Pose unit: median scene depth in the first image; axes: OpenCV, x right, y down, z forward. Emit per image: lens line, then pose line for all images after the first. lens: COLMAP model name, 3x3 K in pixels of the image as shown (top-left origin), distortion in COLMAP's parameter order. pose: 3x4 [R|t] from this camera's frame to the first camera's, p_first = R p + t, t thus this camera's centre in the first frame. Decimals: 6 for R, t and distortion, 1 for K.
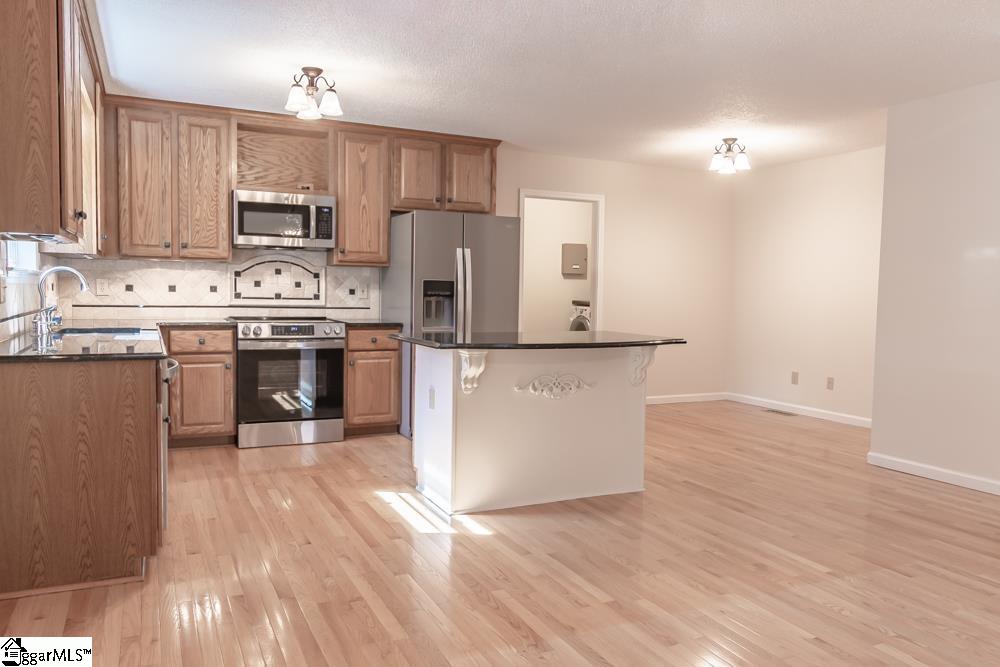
lens RADIAL K [[738.1, 0, 500.0], [0, 738.1, 333.5], [0, 0, 1]] dist [0.001592, 0.000785]
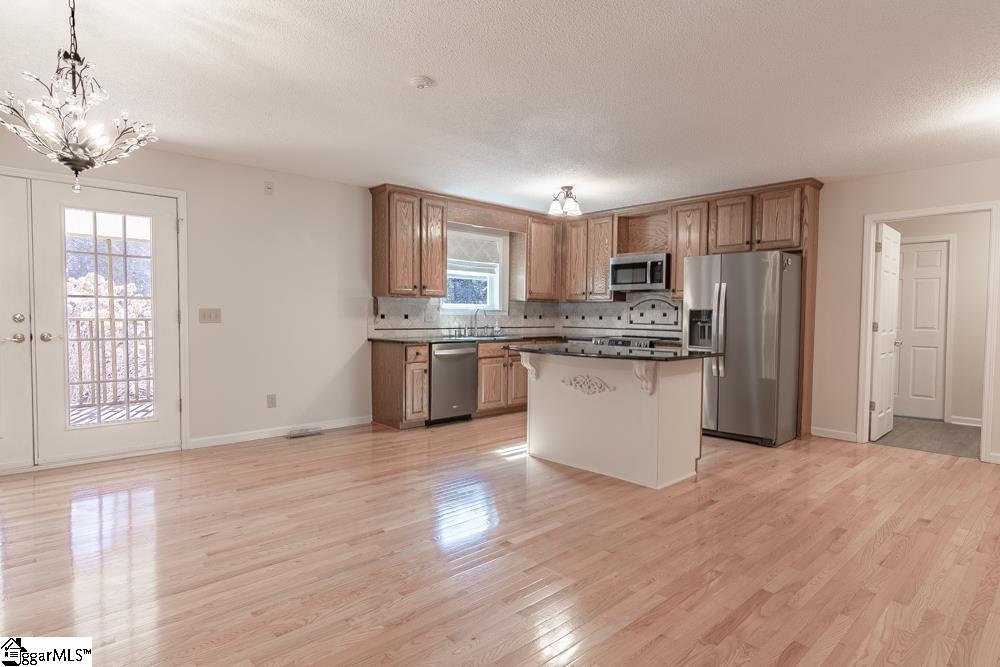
lens RADIAL K [[542.0, 0, 500.0], [0, 542.0, 333.5], [0, 0, 1]] dist [0.000971, -0.000017]
pose [[0.305210, 0.015670, -0.952156, 0.675238], [-0.062860, 0.998015, -0.003725, -0.004876], [0.950208, 0.060990, 0.305590, 0.374752]]
